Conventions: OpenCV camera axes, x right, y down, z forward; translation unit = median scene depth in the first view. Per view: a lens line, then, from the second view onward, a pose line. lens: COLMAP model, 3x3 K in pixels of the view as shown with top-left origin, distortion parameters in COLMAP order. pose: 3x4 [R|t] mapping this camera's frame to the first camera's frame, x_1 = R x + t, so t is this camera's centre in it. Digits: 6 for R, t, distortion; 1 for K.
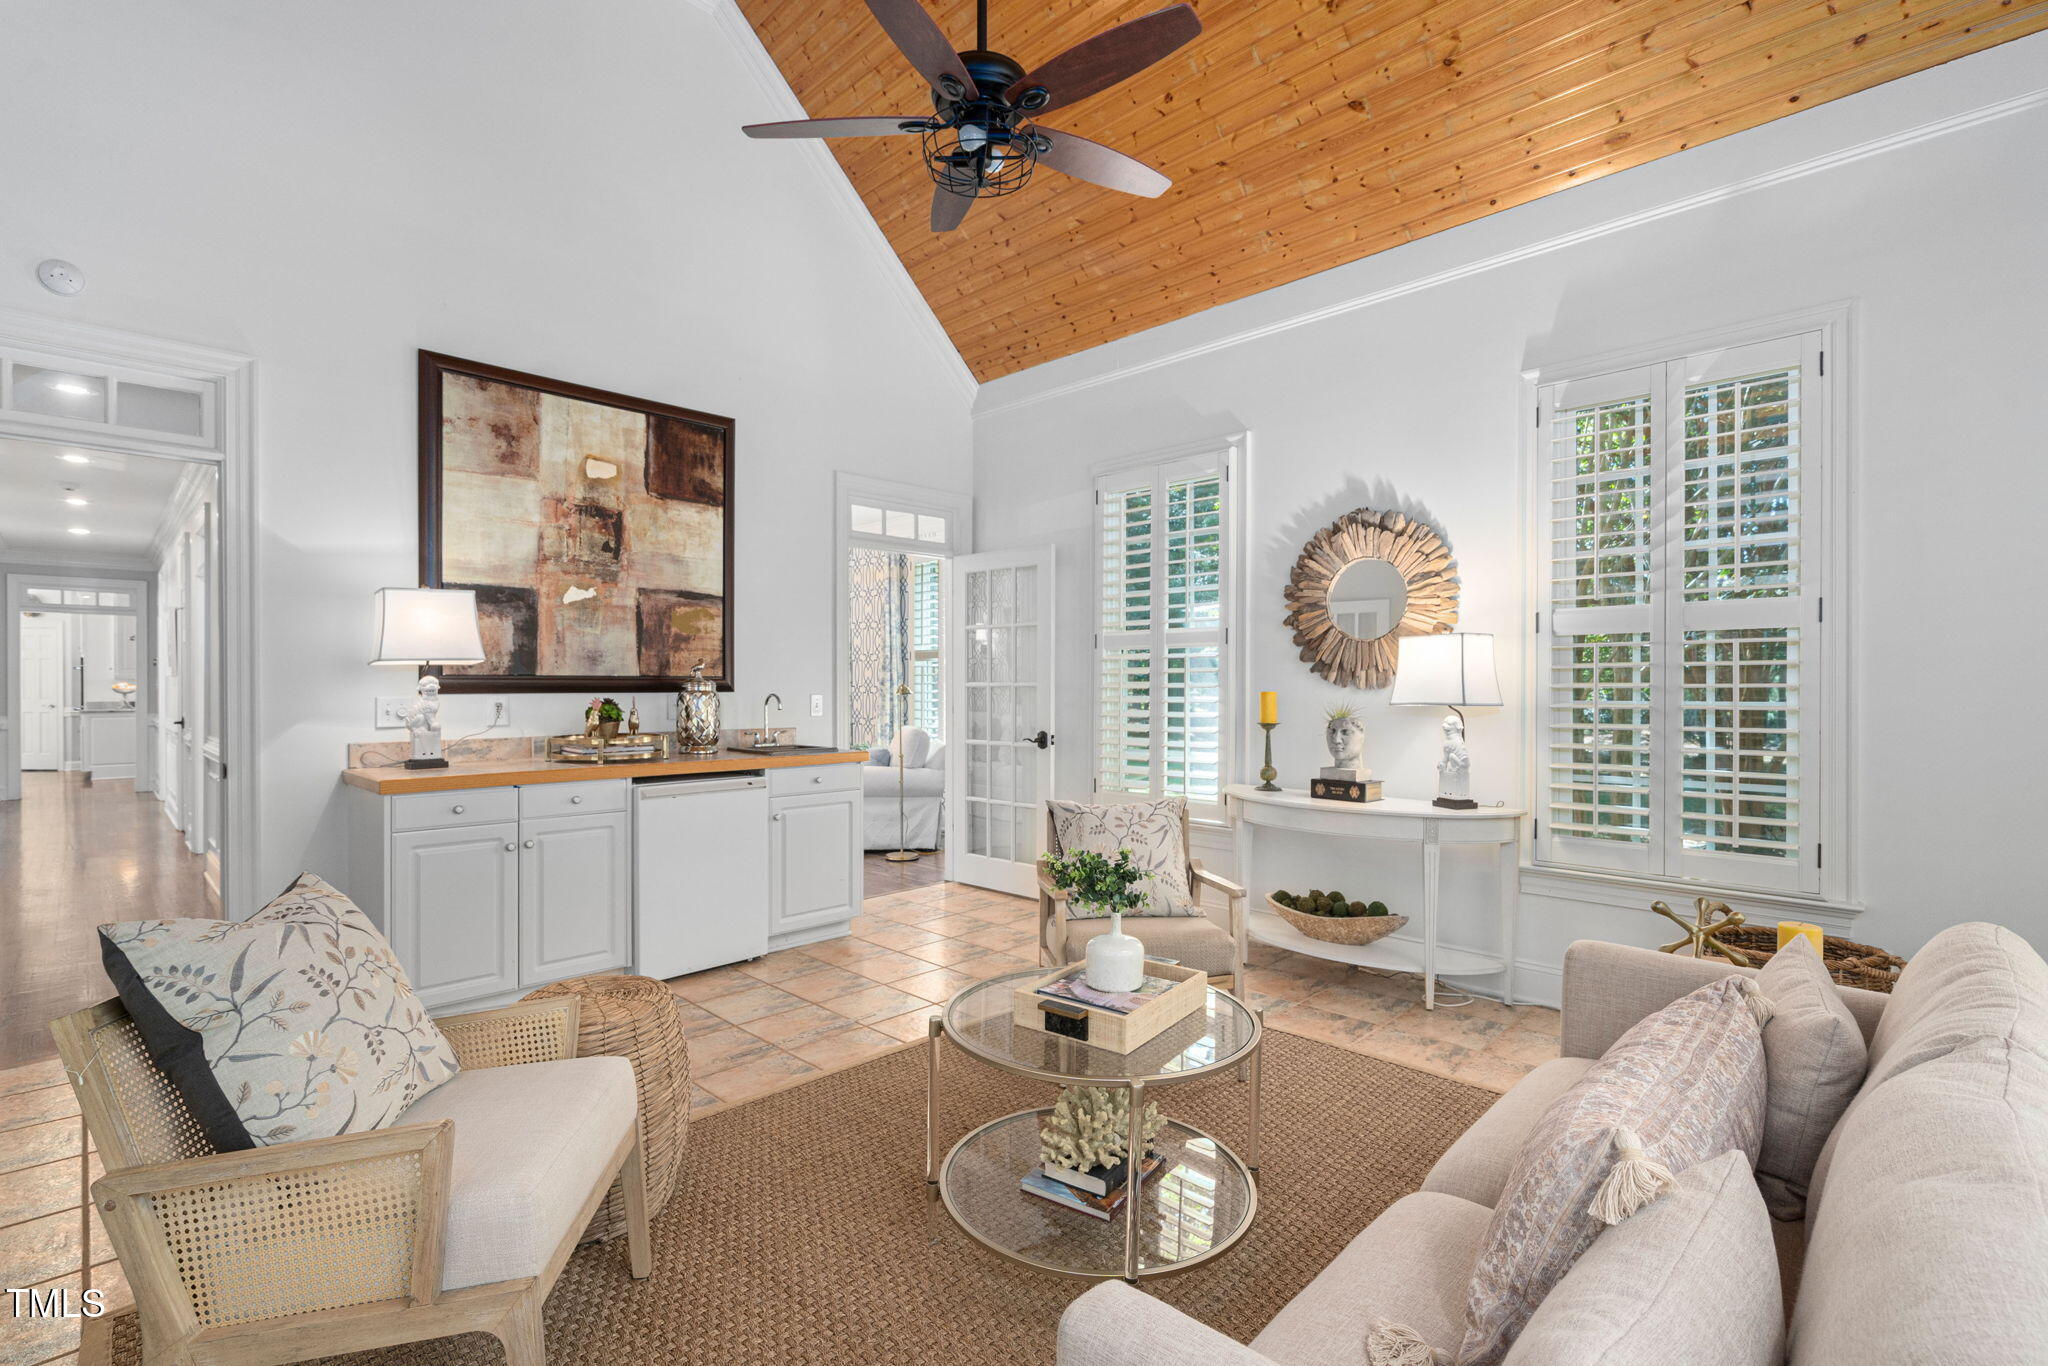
lens RADIAL K [[942.9, 0, 1023.5], [0, 942.9, 686.8], [0, 0, 1]] dist [0.003072, 0.000745]
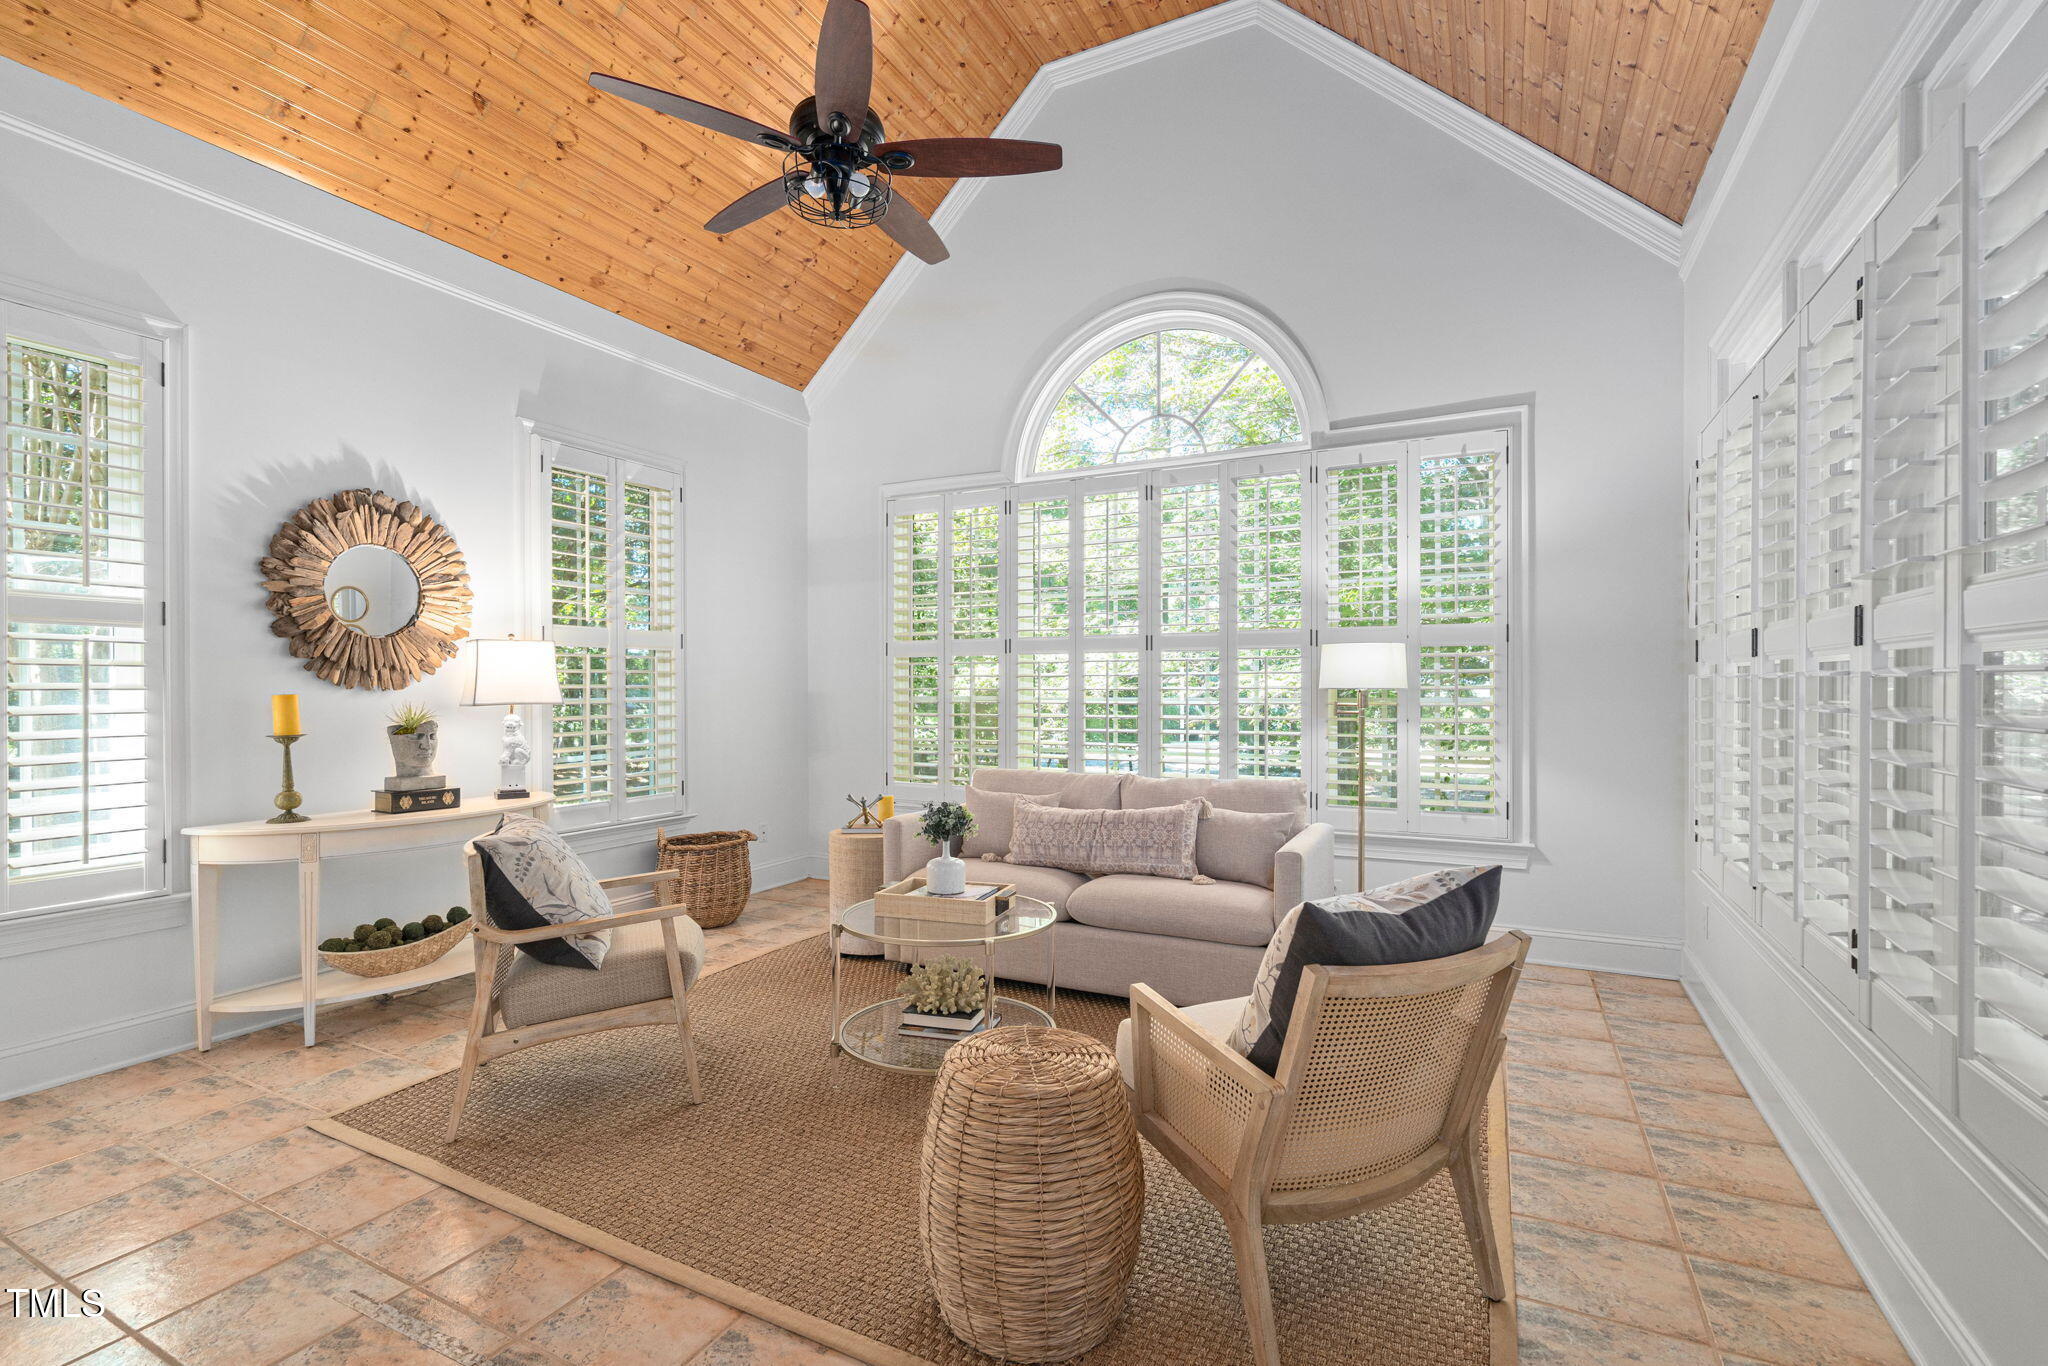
lens RADIAL K [[942.9, 0, 1019.5], [0, 942.9, 690.0], [0, 0, 1]] dist [0.003072, 0.000745]
pose [[-0.291829, -0.000490, 0.956470, -0.677421], [0.000029, 1.000000, 0.000521, 0.001165], [-0.956471, 0.000179, -0.291829, 0.668162]]
